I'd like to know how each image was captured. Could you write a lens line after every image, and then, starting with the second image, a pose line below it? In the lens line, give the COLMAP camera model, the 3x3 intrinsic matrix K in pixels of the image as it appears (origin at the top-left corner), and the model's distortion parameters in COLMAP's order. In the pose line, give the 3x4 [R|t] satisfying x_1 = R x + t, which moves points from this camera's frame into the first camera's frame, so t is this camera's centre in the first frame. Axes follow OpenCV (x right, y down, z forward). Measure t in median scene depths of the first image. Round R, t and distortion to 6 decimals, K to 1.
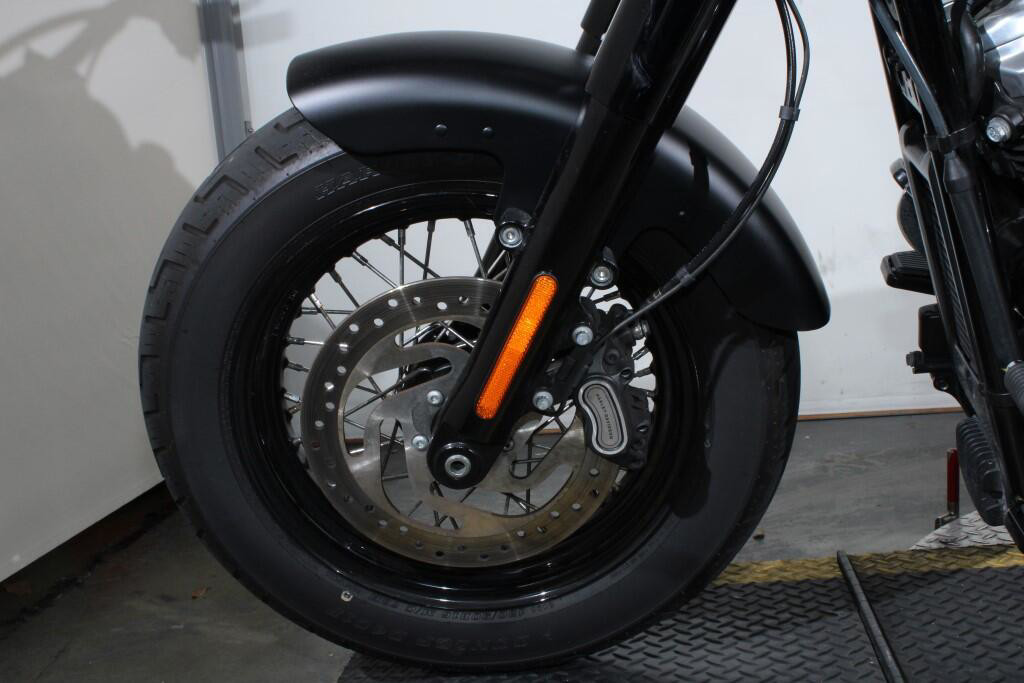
lens RADIAL K [[1577.0, 0, 512.0], [0, 1577.0, 341.5], [0, 0, 1]] dist [-0.044255, 0.042417]
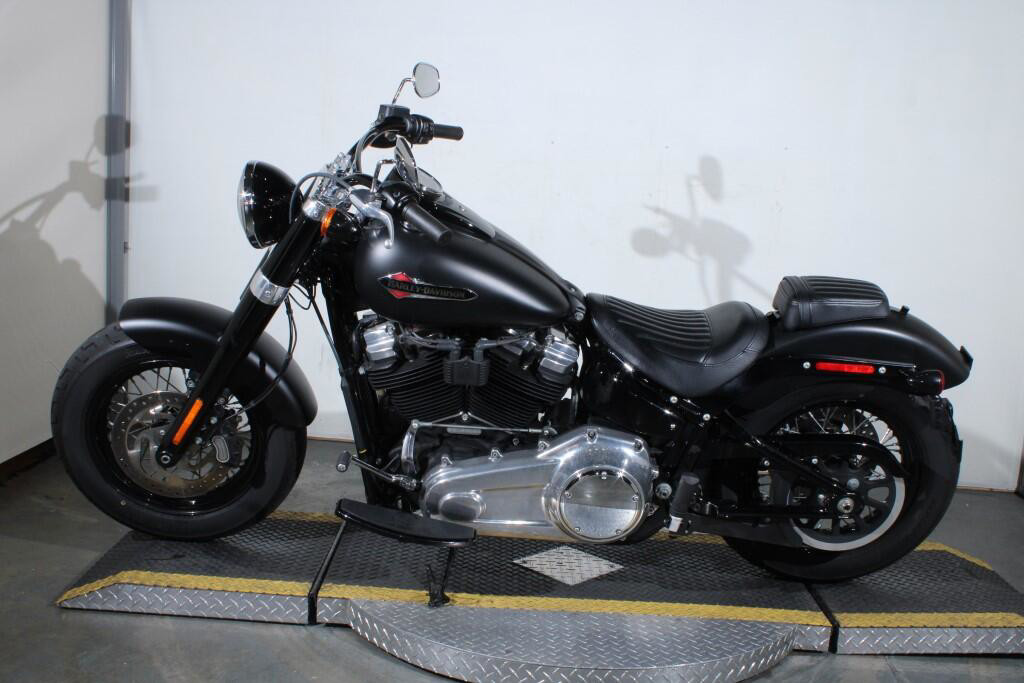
lens RADIAL K [[1393.9, 0, 515.1], [0, 1393.9, 353.4], [0, 0, 1]] dist [-0.037637, 0.039137]
pose [[0.986224, 0.131498, 0.100348, 0.279123], [-0.133323, 0.991004, 0.011680, -0.200496], [-0.097910, -0.024898, 0.994884, -1.369150]]
